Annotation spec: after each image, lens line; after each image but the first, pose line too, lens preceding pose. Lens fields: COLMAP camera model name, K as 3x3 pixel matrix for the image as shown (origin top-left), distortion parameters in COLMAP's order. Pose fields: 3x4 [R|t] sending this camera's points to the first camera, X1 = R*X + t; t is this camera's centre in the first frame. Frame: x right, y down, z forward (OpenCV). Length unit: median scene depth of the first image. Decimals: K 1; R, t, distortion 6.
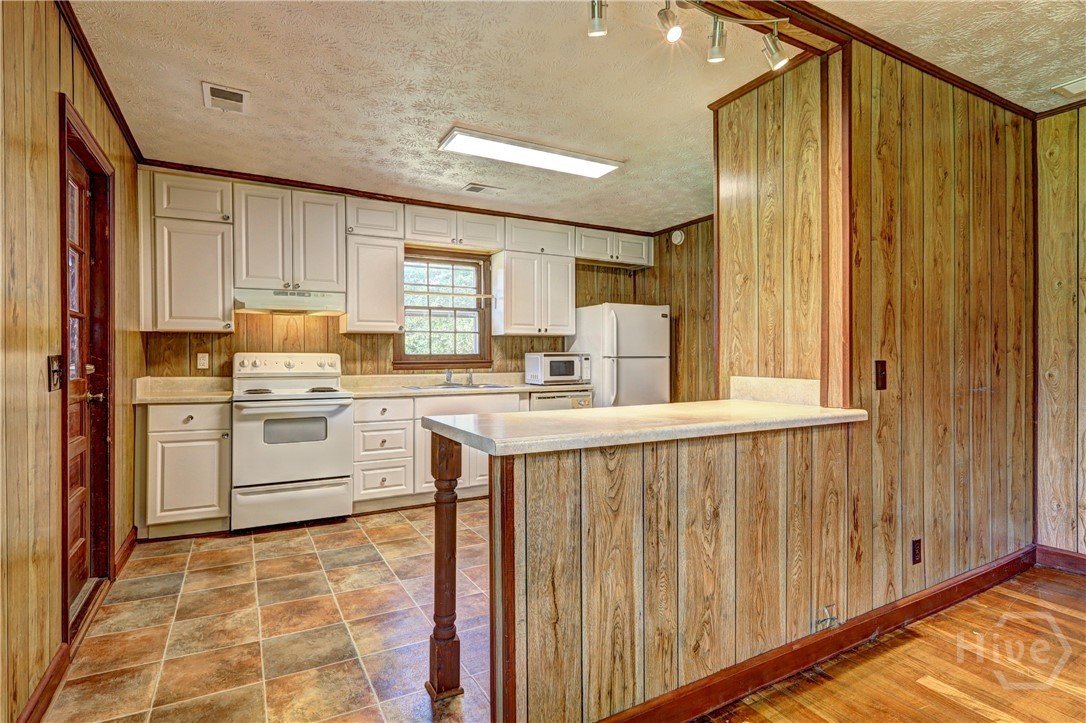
lens RADIAL K [[541.0, 0, 543.0], [0, 541.0, 361.5], [0, 0, 1]] dist [-0.014901, 0.000084]
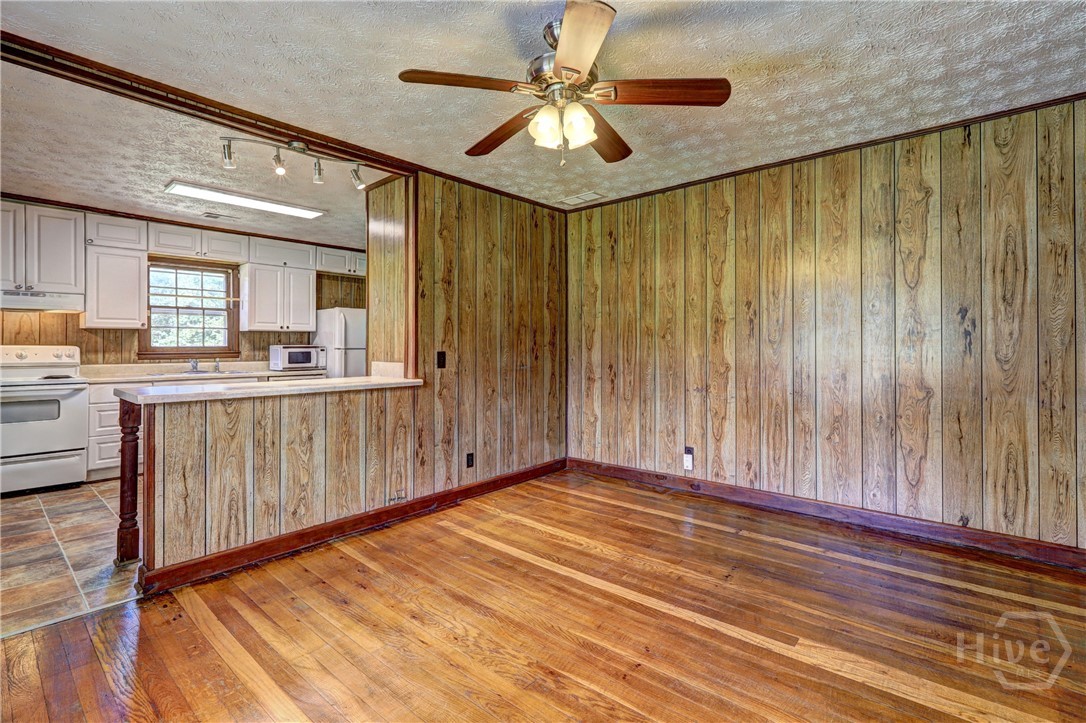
lens RADIAL K [[490.9, 0, 542.7], [0, 490.9, 344.2], [0, 0, 1]] dist [-0.024313, 0.006223]
pose [[0.936209, 0.002817, 0.351432, 0.332072], [0.002536, 0.999888, -0.014771, -0.001374], [-0.351434, 0.014719, 0.936097, -0.552818]]
